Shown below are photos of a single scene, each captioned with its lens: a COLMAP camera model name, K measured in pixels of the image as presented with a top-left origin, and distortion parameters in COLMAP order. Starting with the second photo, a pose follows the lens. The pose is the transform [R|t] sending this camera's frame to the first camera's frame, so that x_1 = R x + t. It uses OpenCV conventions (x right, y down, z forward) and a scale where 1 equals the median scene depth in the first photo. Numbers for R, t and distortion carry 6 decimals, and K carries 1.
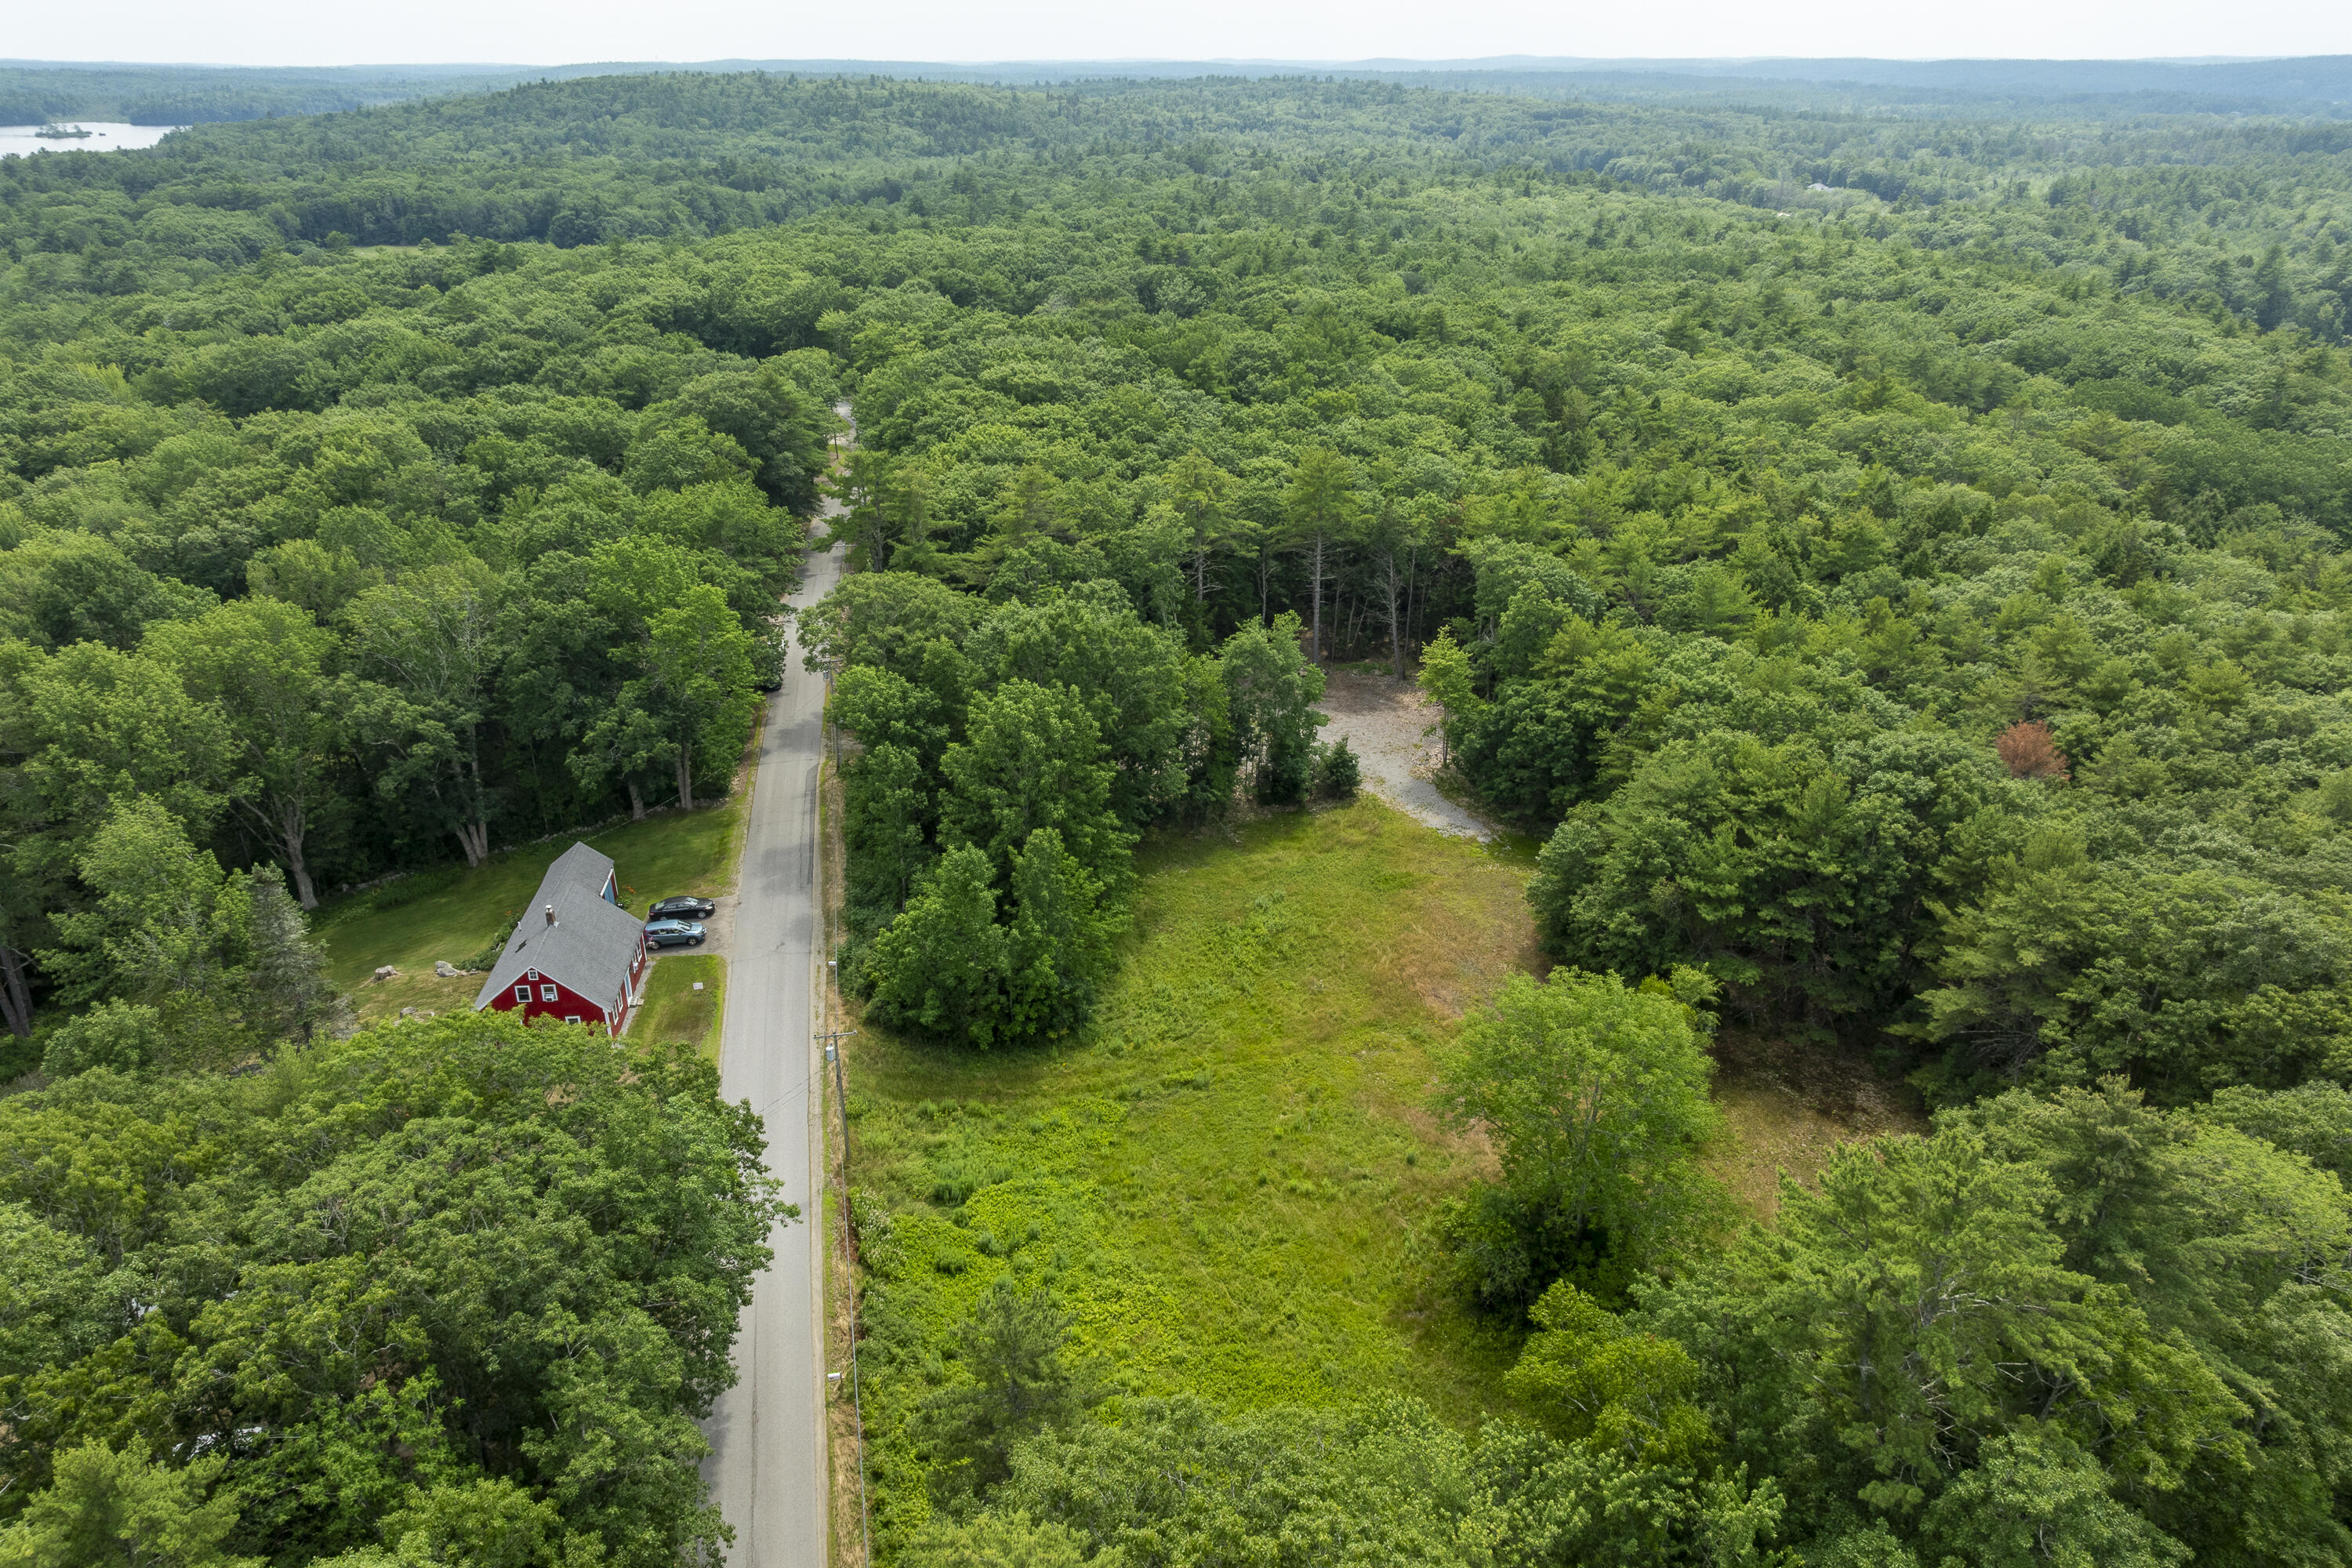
lens RADIAL K [[1645.2, 0, 1162.2], [0, 1645.2, 841.3], [0, 0, 1]] dist [-0.012145, 0.011231]
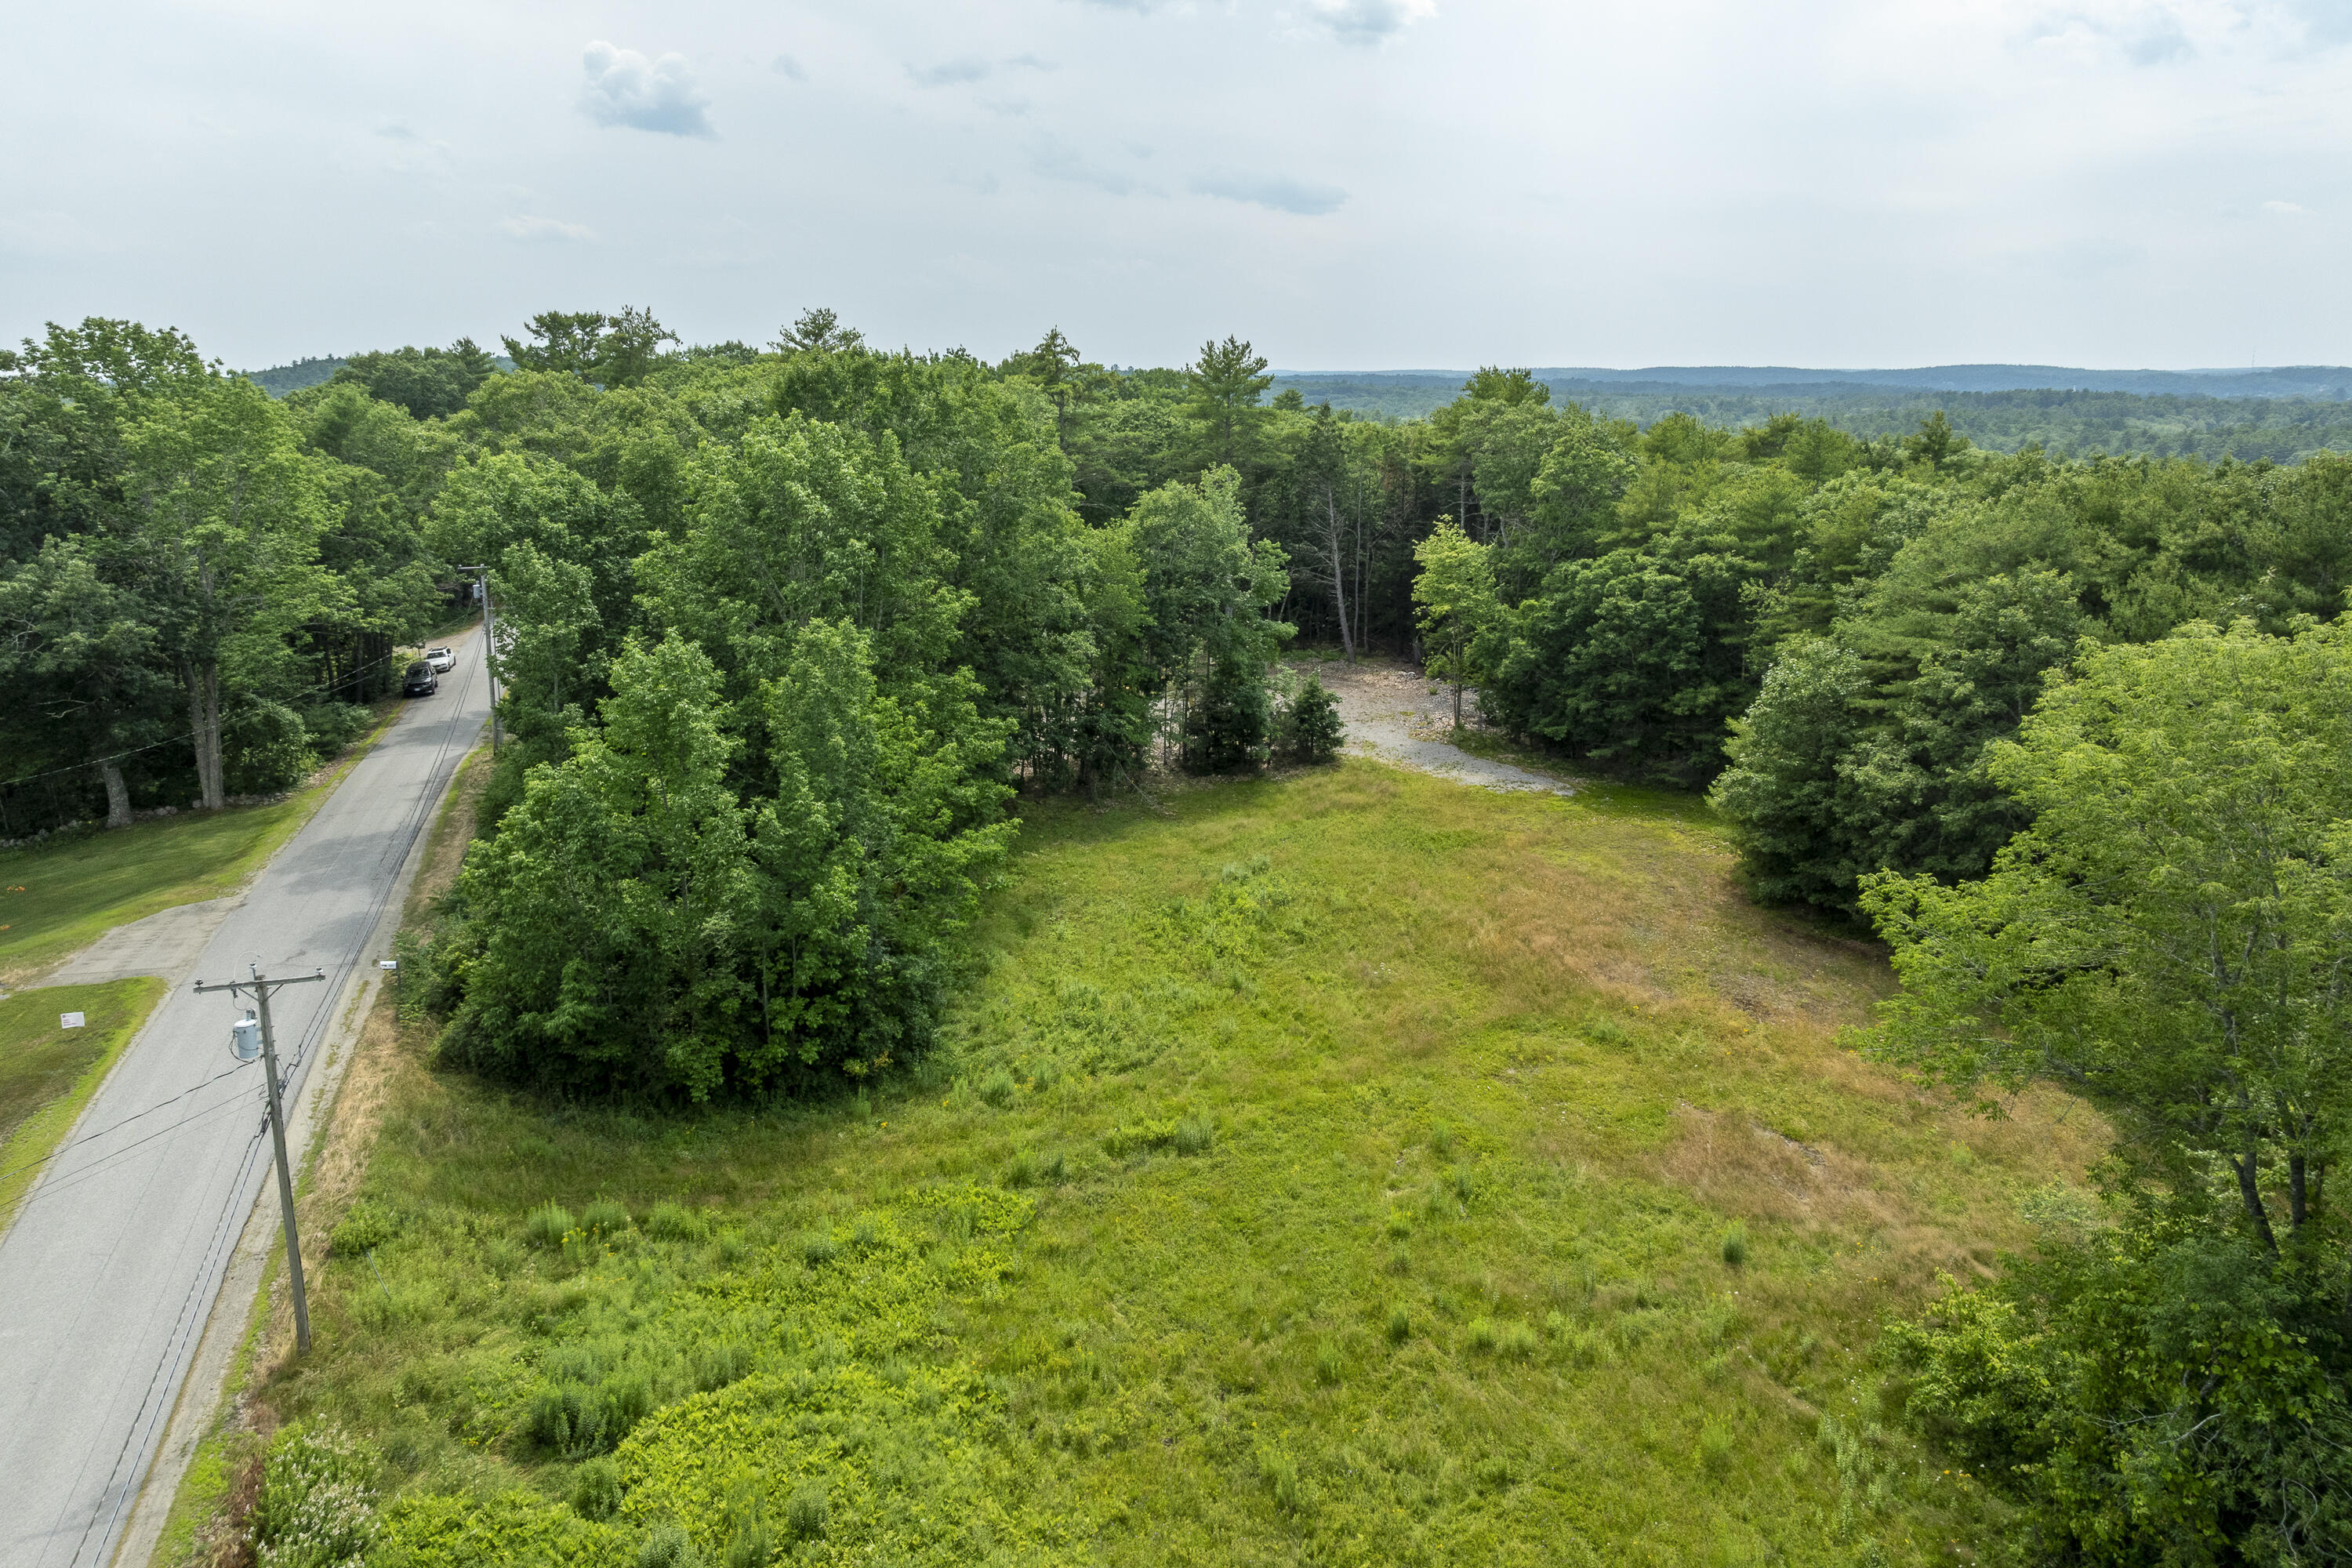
lens RADIAL K [[1645.2, 0, 1165.7], [0, 1645.2, 703.7], [0, 0, 1]] dist [-0.012145, 0.011231]
pose [[0.991912, -0.027216, 0.123972, -0.030113], [0.057073, 0.968063, -0.244124, 0.116576], [-0.113369, 0.249226, 0.961787, 0.445893]]
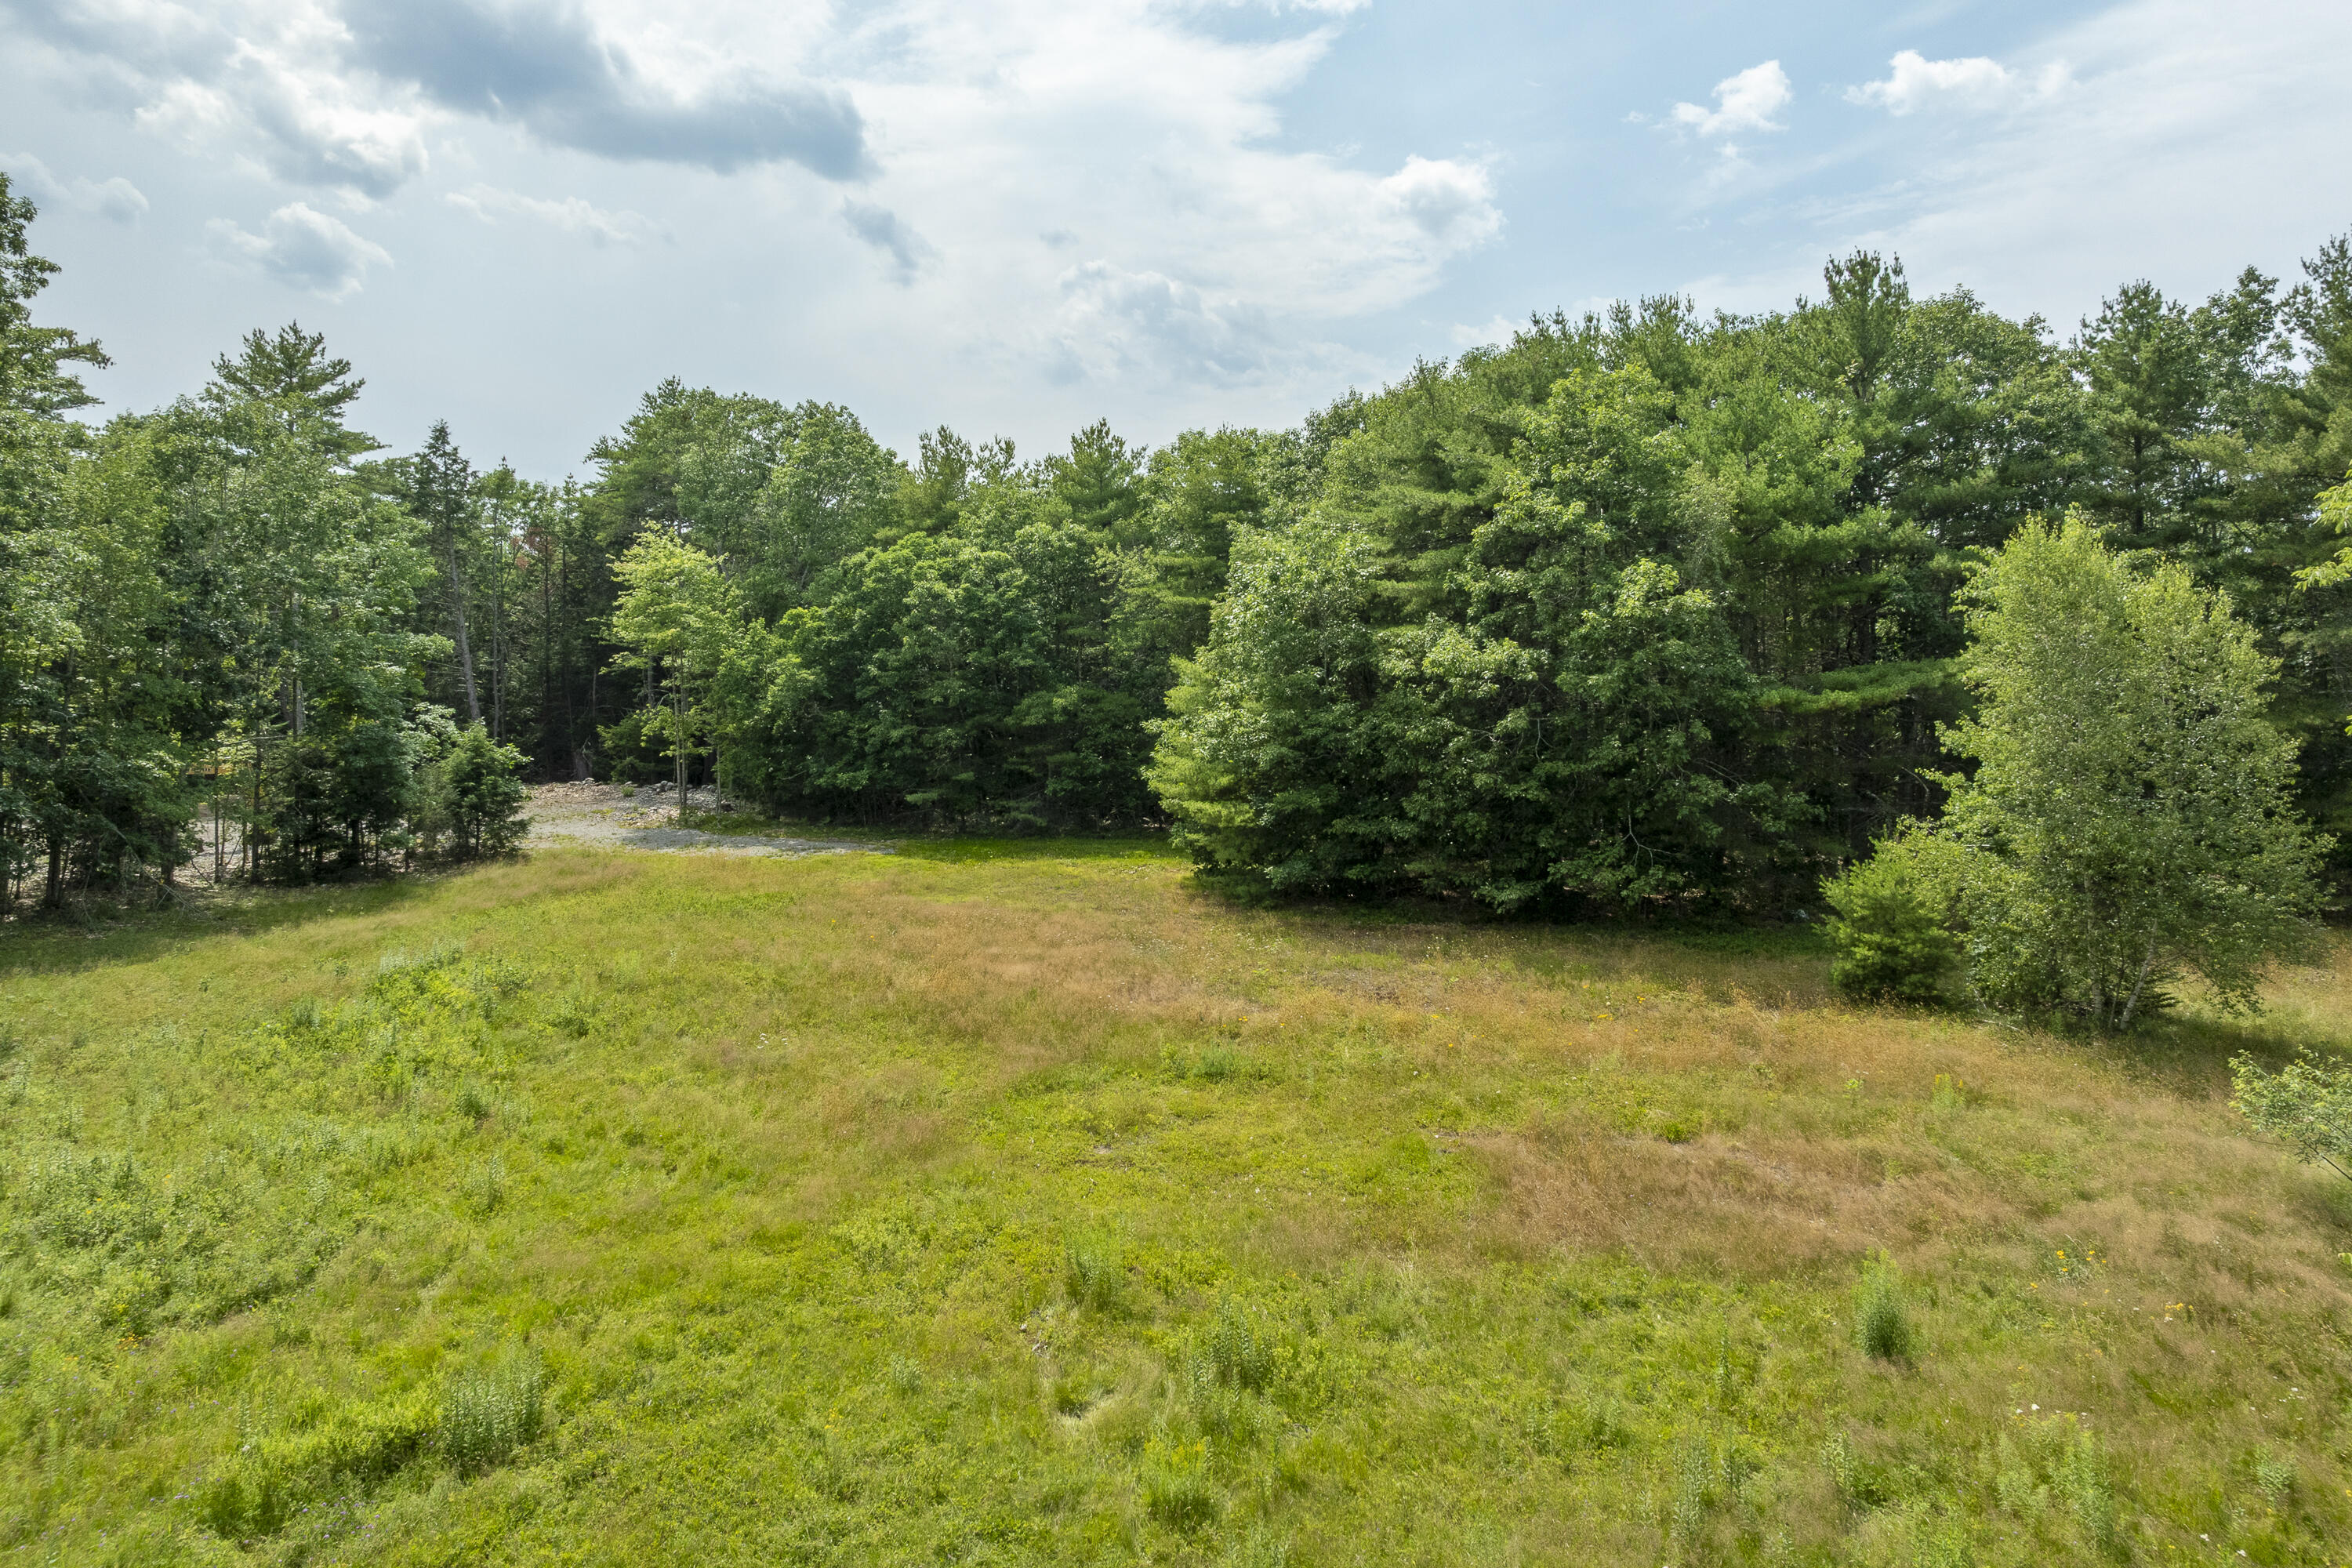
lens RADIAL K [[1645.2, 0, 1184.2], [0, 1645.2, 690.5], [0, 0, 1]] dist [-0.012145, 0.011231]
pose [[0.767989, -0.020940, 0.640120, -0.021326], [0.281249, 0.908968, -0.307696, 0.124321], [-0.575405, 0.416341, 0.703967, 0.678082]]
